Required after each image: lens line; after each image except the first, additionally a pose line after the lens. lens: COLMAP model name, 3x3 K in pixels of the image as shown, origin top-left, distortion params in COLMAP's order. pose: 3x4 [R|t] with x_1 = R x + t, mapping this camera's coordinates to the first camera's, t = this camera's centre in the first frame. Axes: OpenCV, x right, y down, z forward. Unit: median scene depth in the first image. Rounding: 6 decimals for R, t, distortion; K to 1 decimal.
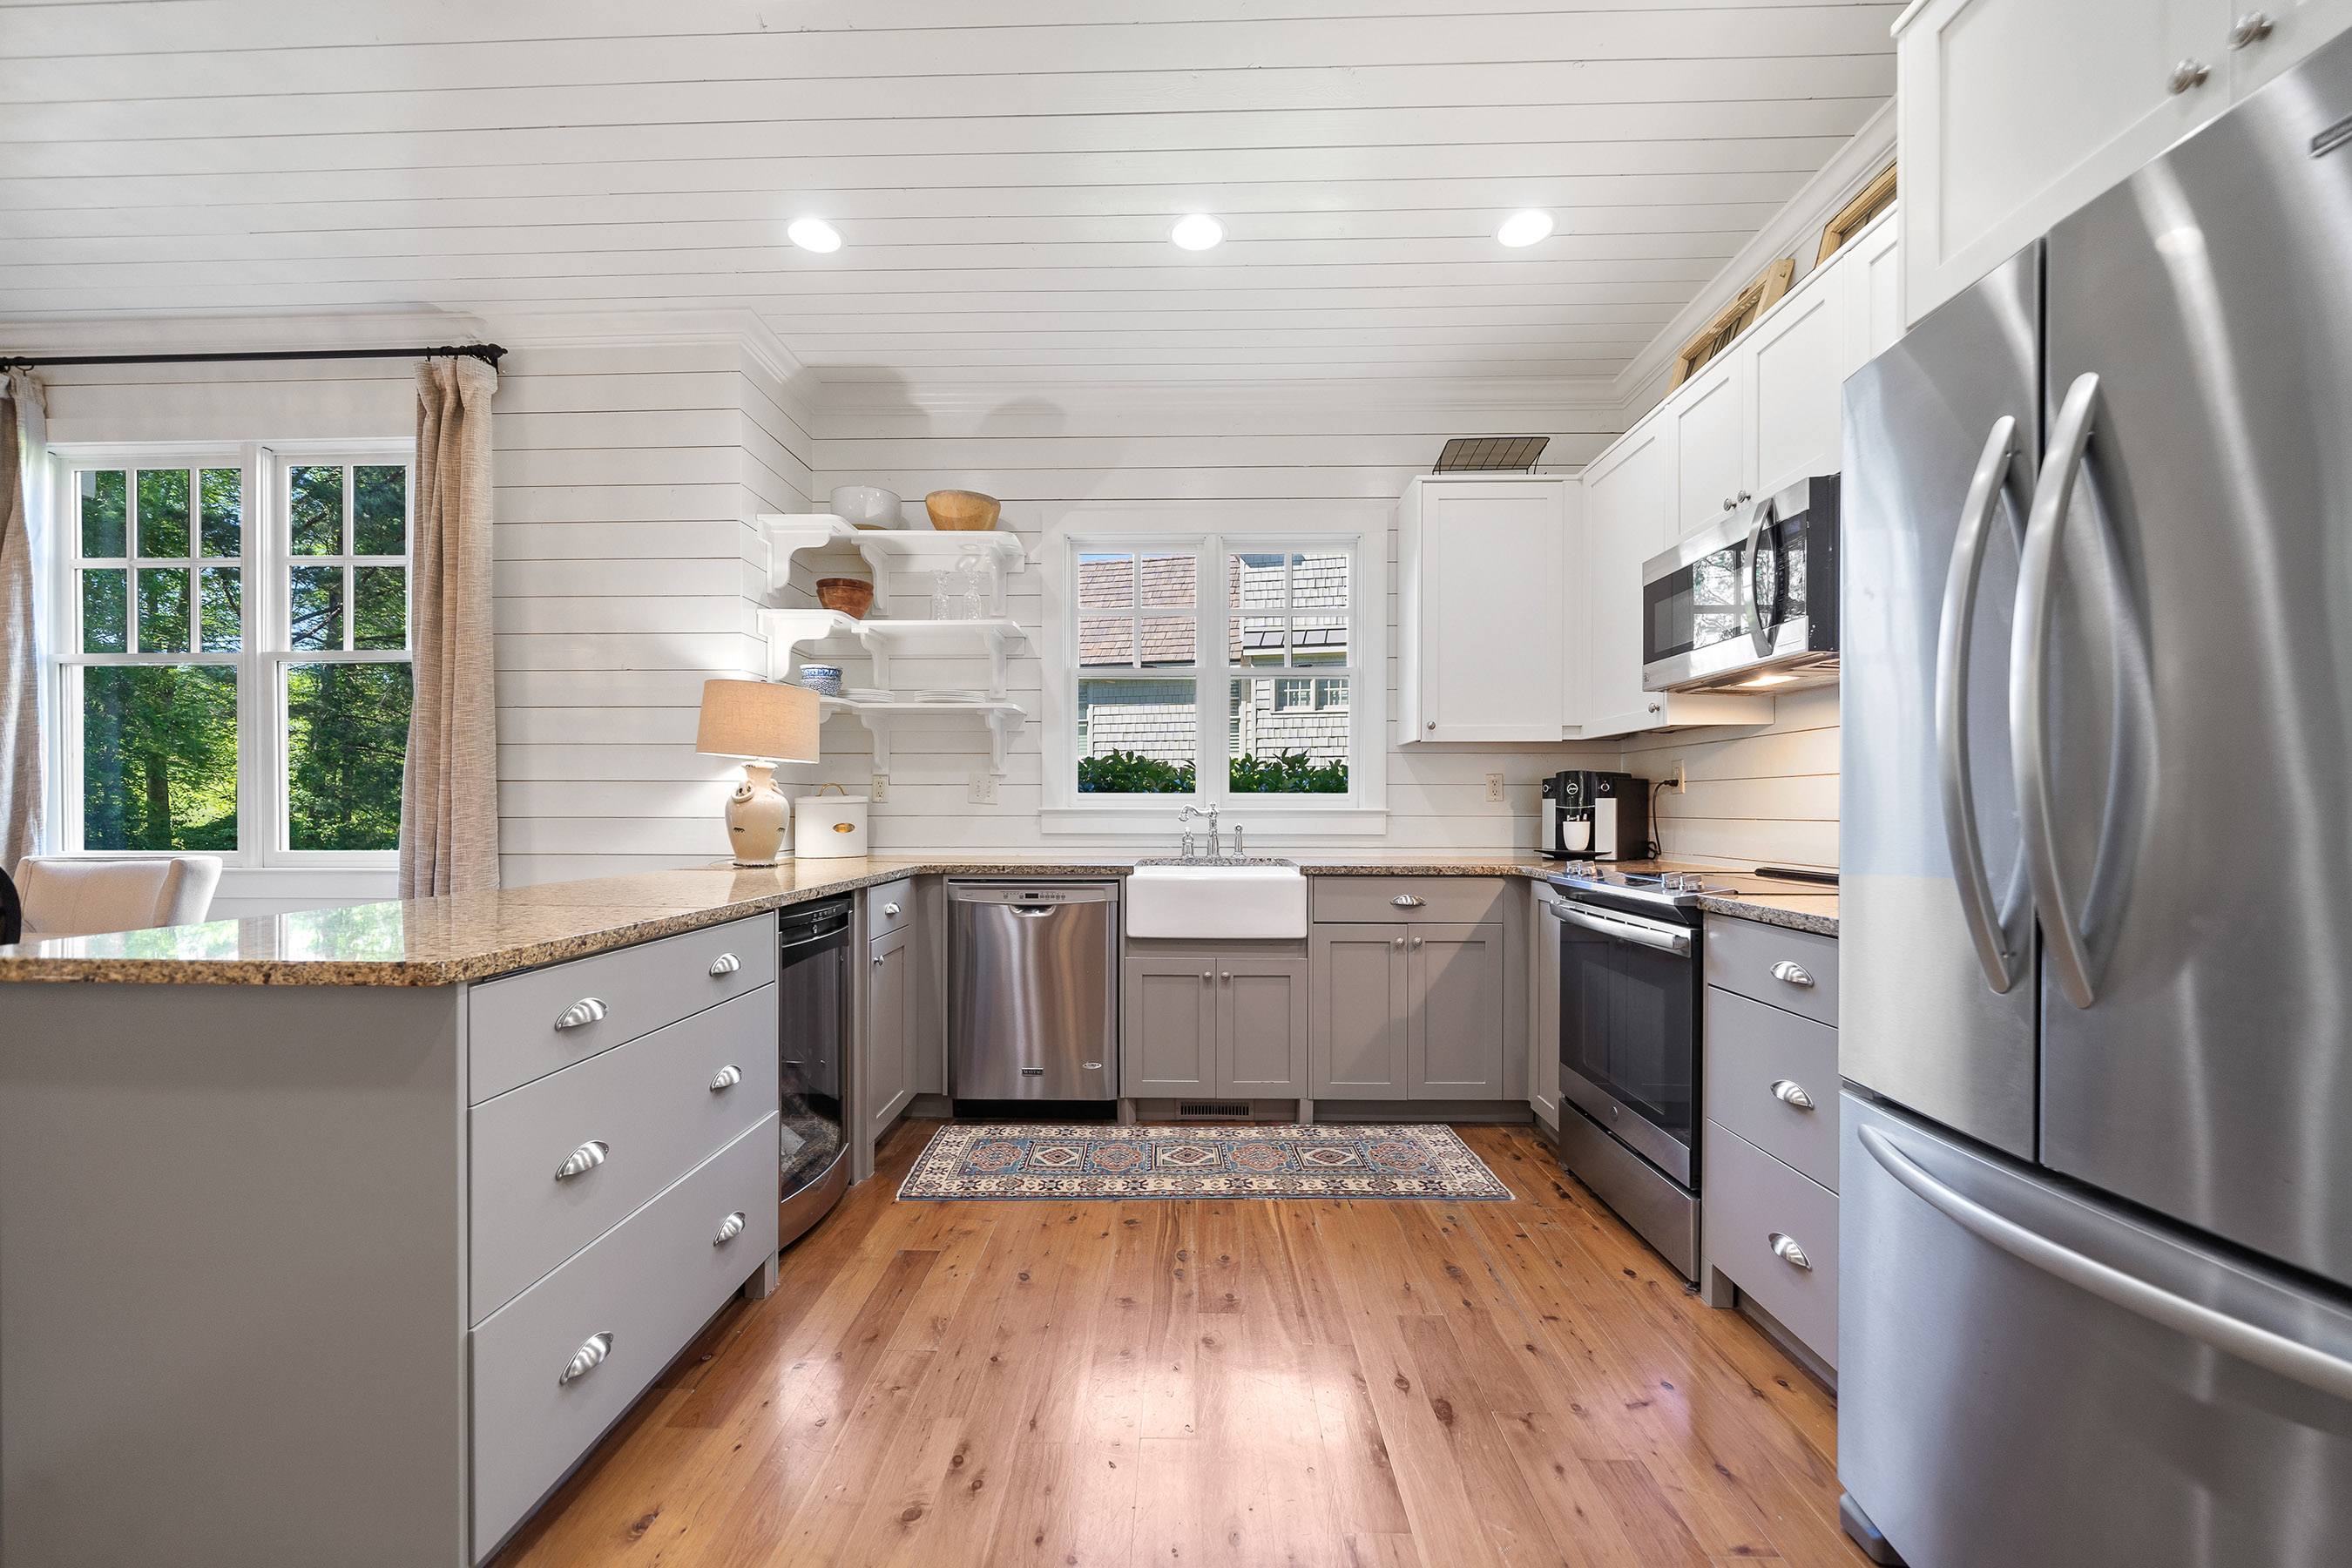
lens RADIAL K [[921.8, 0, 1161.1], [0, 921.8, 819.7], [0, 0, 1]] dist [-0.004880, 0.001301]
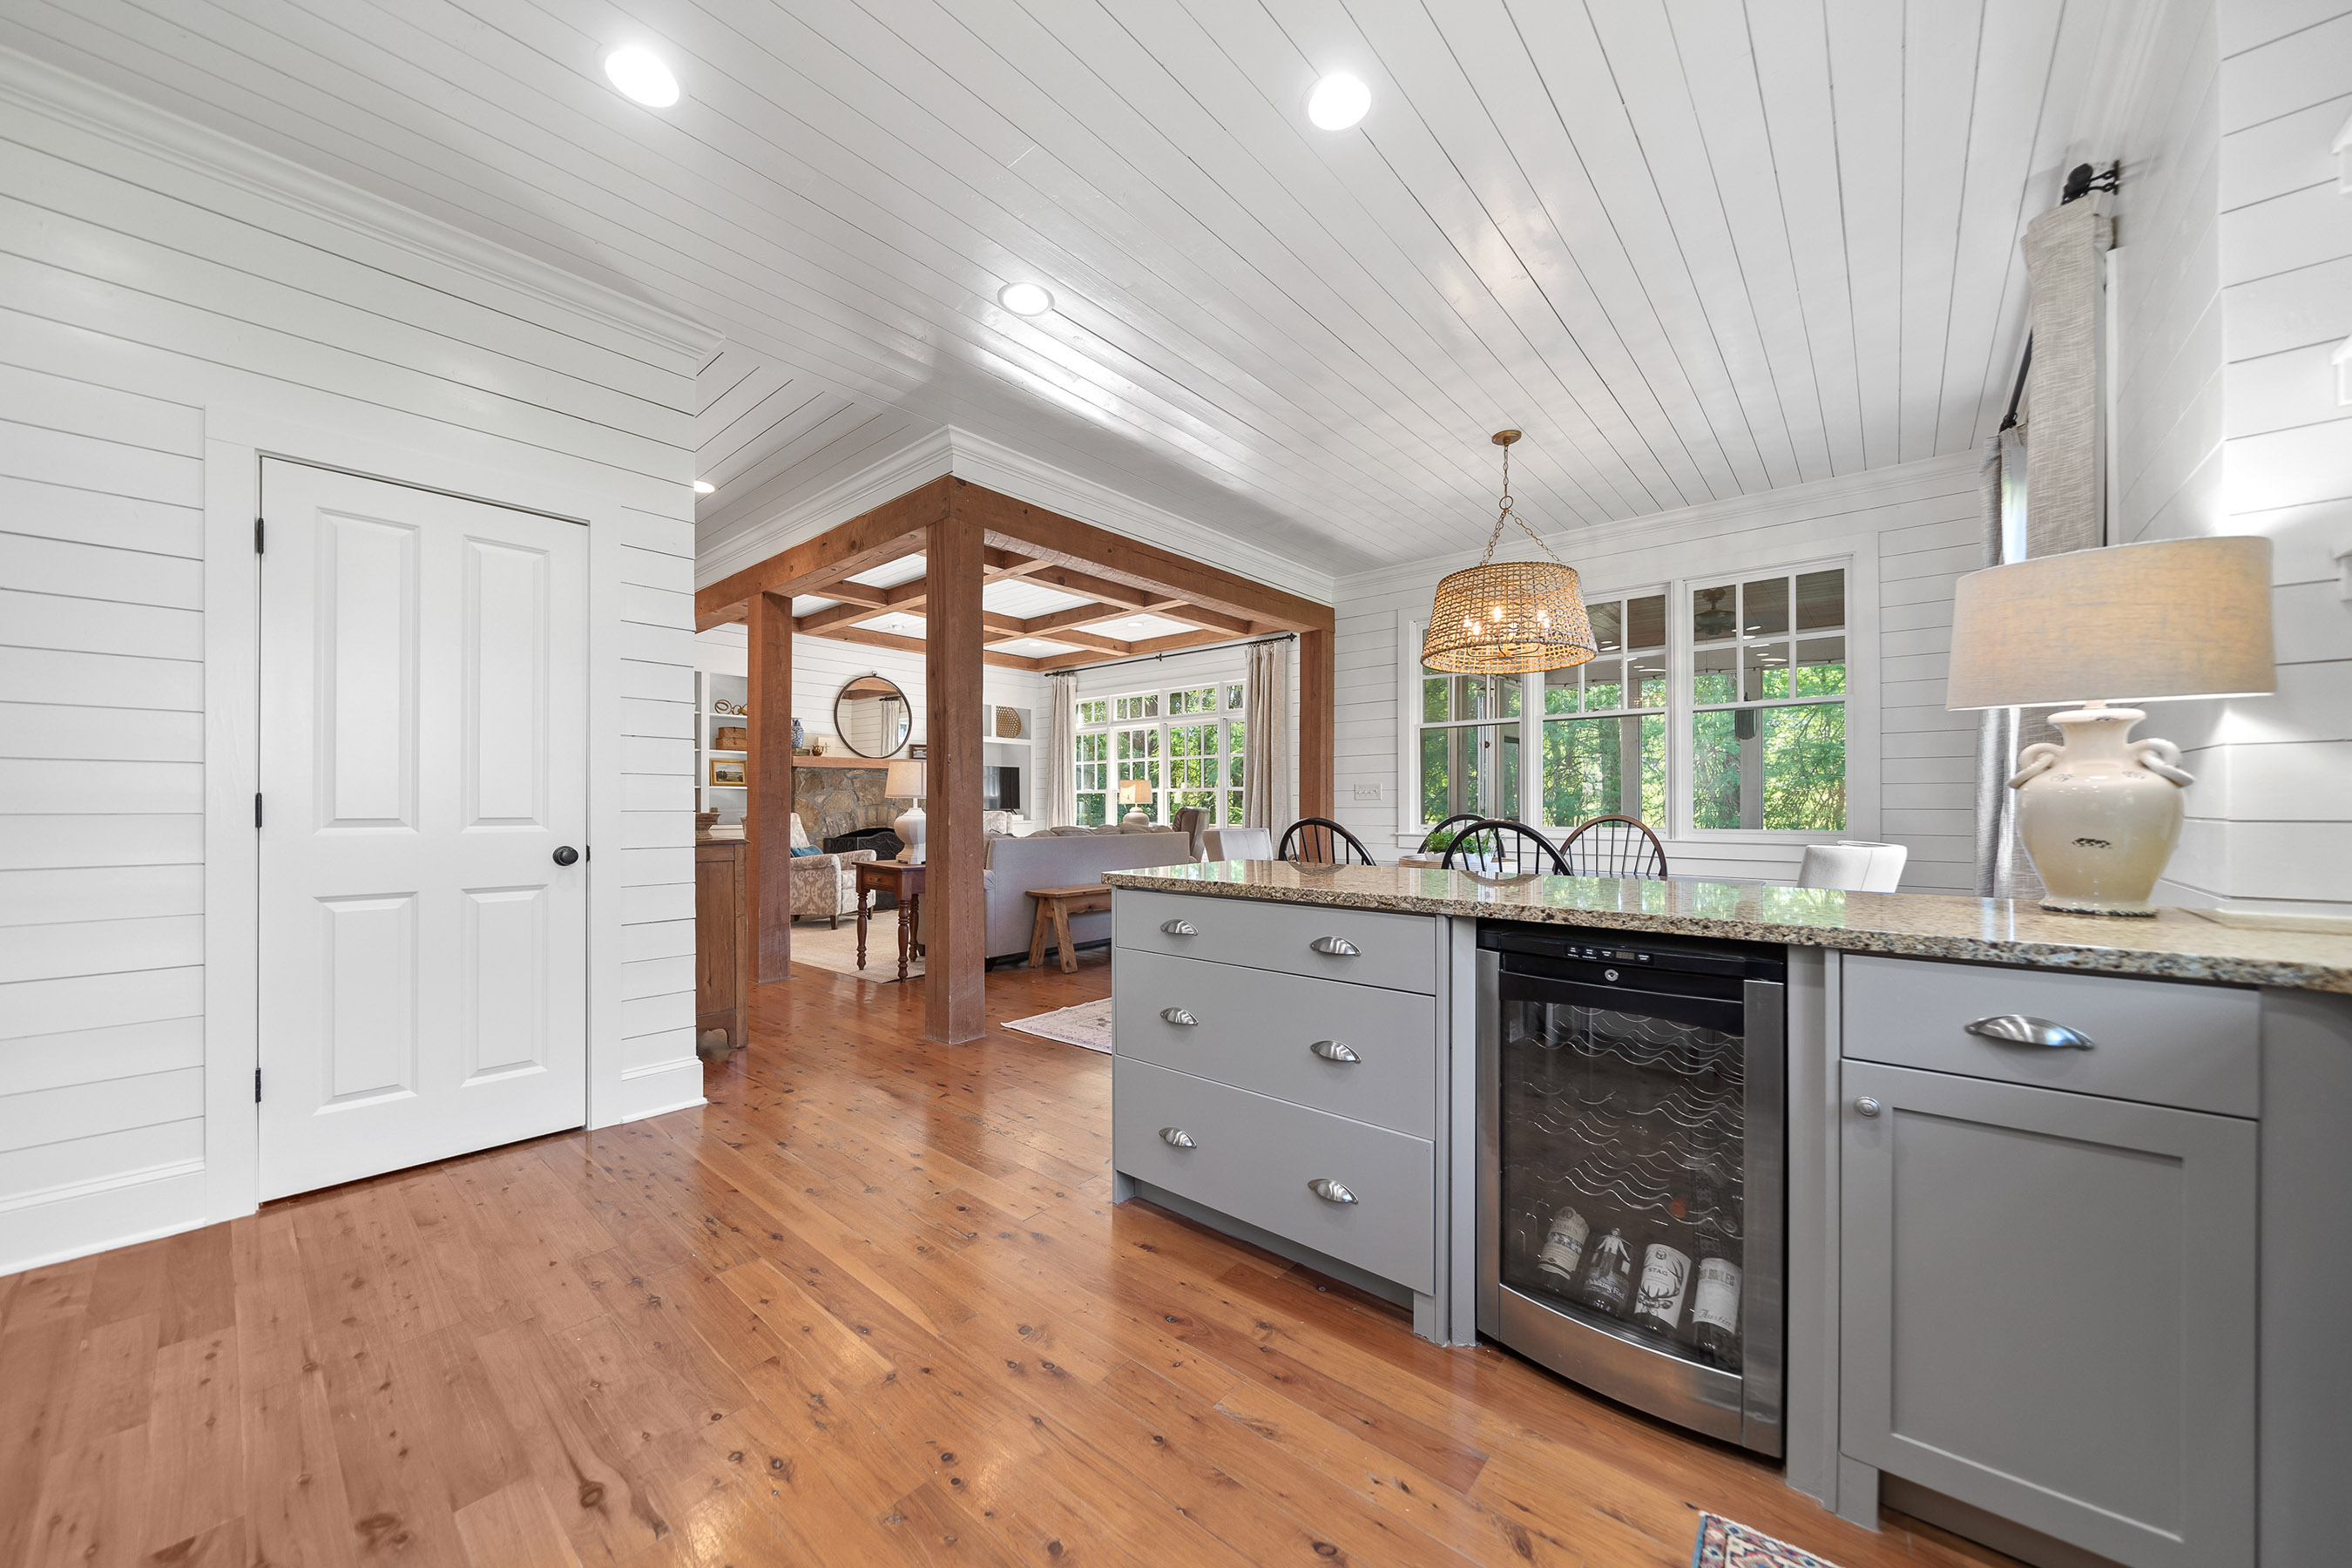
lens RADIAL K [[825.2, 0, 1168.3], [0, 825.2, 810.9], [0, 0, 1]] dist [-0.006235, 0.000927]
pose [[-0.627250, 0.004699, -0.778804, 0.239043], [-0.008887, 0.999874, 0.013190, -0.007422], [0.778768, 0.015194, -0.627129, 0.864008]]
